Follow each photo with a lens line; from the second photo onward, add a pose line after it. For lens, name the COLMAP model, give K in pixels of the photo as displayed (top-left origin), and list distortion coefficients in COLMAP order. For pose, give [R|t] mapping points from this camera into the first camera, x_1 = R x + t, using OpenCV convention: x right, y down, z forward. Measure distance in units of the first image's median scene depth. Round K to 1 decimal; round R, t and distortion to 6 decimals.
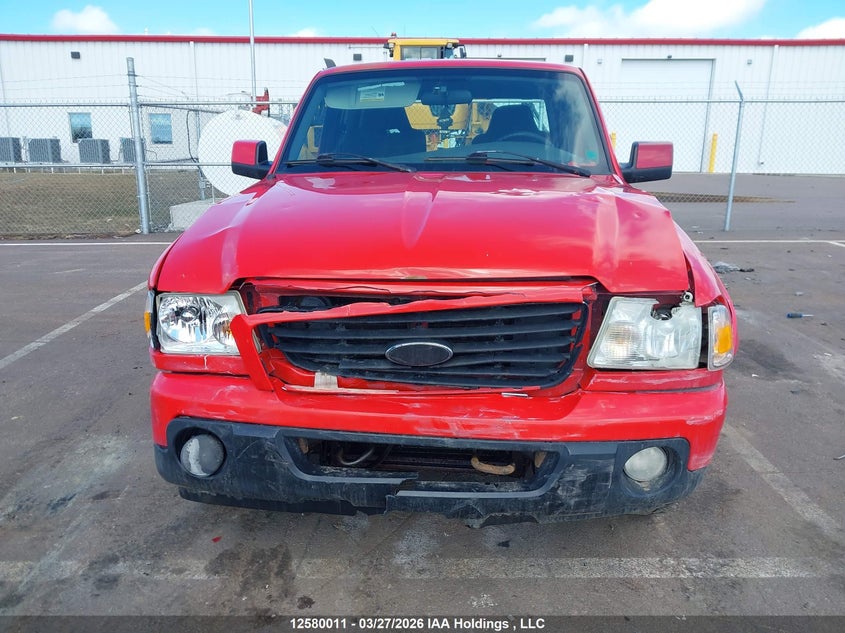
lens RADIAL K [[638.5, 0, 418.2], [0, 638.5, 319.6], [0, 0, 1]] dist [0.002734, -0.004198]
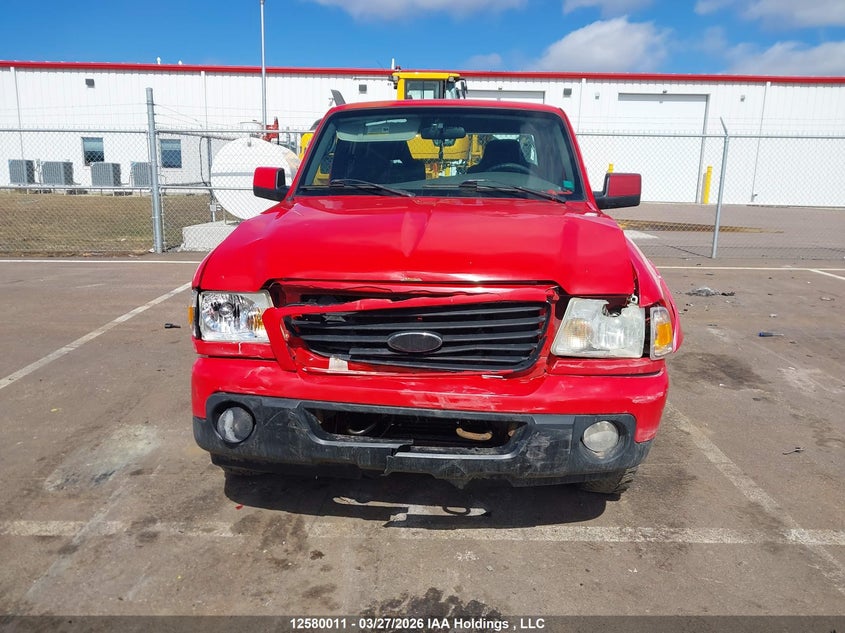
lens RADIAL K [[638.5, 0, 426.2], [0, 638.5, 313.4], [0, 0, 1]] dist [0.002734, -0.004198]
pose [[0.999870, 0.011717, 0.011072, 0.006272], [-0.011148, 0.998681, -0.050126, 0.041692], [-0.011645, 0.049997, 0.998682, -0.162230]]
